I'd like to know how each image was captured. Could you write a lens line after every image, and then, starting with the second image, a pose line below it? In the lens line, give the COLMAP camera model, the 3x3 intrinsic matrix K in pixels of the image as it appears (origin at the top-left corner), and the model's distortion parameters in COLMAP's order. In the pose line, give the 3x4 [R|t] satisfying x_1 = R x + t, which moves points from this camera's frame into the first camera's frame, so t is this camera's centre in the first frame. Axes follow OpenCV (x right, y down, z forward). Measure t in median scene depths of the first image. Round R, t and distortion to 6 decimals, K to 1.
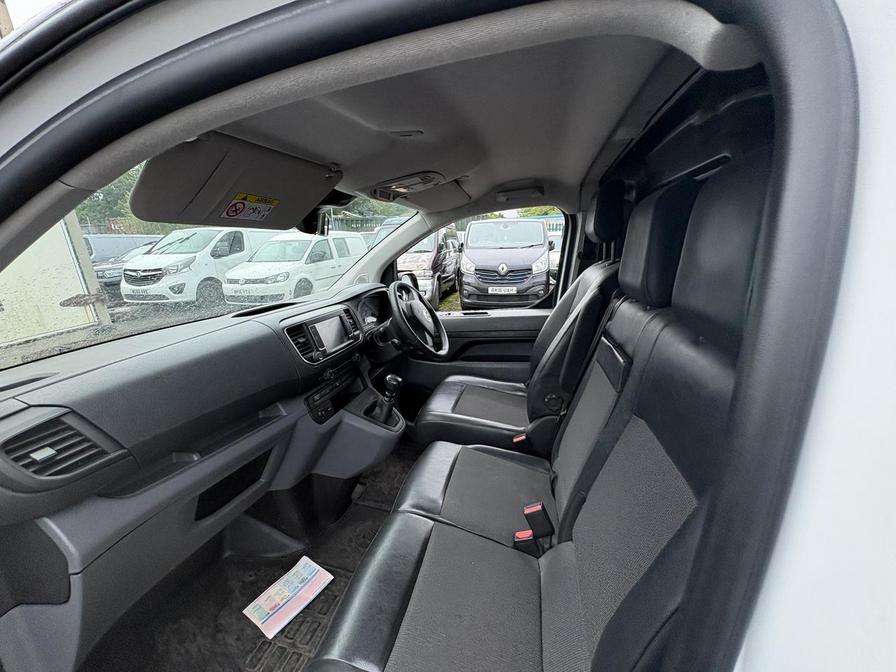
lens RADIAL K [[355.6, 0, 446.6], [0, 355.6, 335.7], [0, 0, 1]] dist [0.000438, -0.000077]
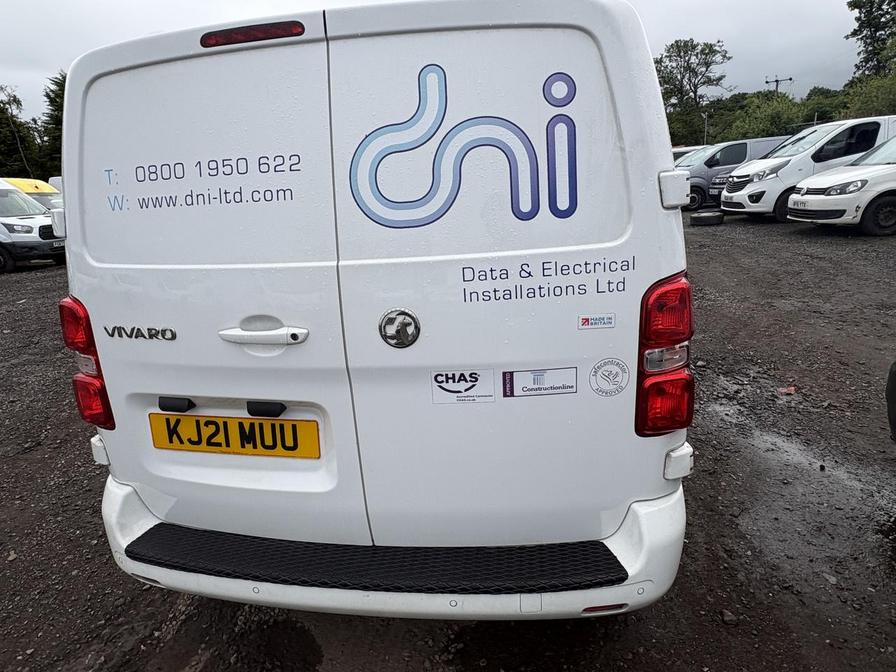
lens RADIAL K [[511.2, 0, 445.8], [0, 511.2, 328.1], [0, 0, 1]] dist [0.001309, -0.000322]
pose [[0.098251, 0.289448, -0.952138, 2.730944], [-0.187116, 0.945075, 0.267993, -0.076293], [0.977412, 0.151829, 0.147014, 0.329566]]
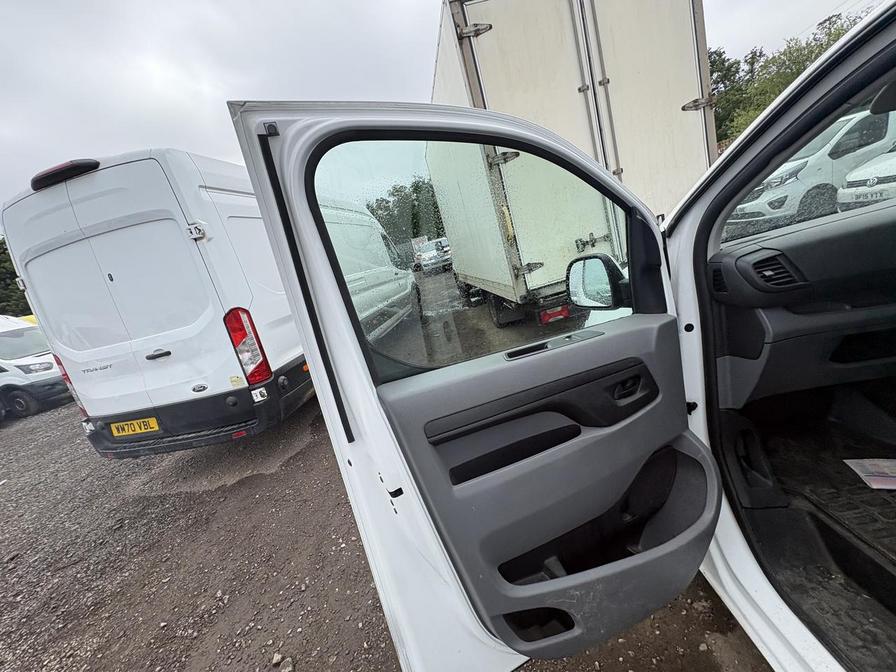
lens RADIAL K [[355.6, 0, 450.4], [0, 355.6, 335.3], [0, 0, 1]] dist [0.000438, -0.000077]
pose [[0.224800, 0.217022, -0.949930, 0.123003], [-0.016208, 0.975580, 0.219046, 0.098047], [0.974270, -0.033845, 0.222828, -0.385246]]
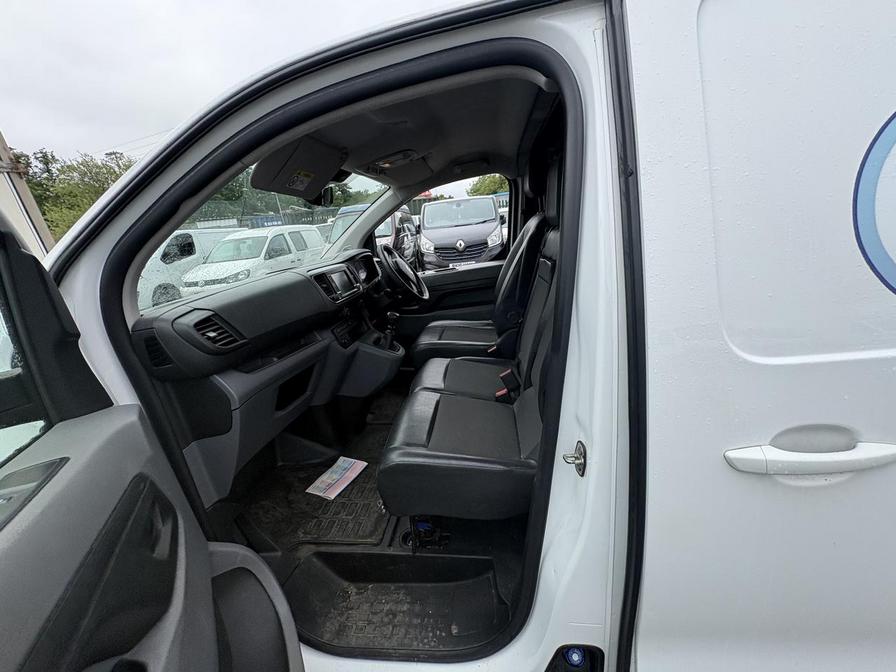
lens RADIAL K [[355.6, 0, 446.4], [0, 355.6, 335.0], [0, 0, 1]] dist [0.000438, -0.000077]
pose [[0.988461, -0.117638, 0.095426, -0.076730], [0.114217, 0.992627, 0.040567, 0.143678], [-0.099495, -0.029199, 0.994610, -0.277414]]
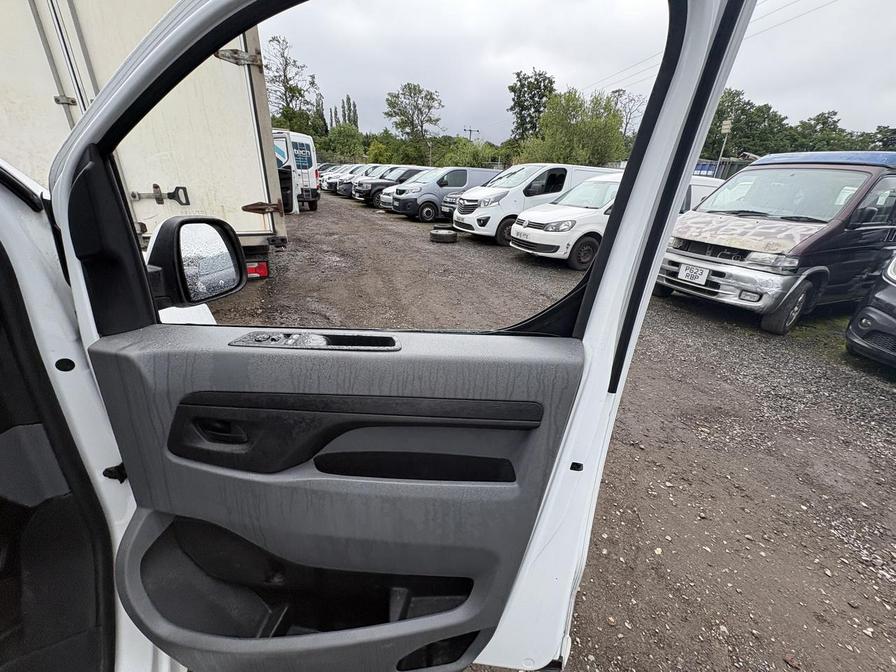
lens RADIAL K [[355.6, 0, 450.2], [0, 355.6, 334.0], [0, 0, 1]] dist [0.000438, -0.000077]
pose [[0.568785, 0.379799, -0.729546, 0.411681], [-0.286373, 0.922947, 0.257215, -0.345456], [0.771022, 0.062622, 0.633722, 1.436667]]
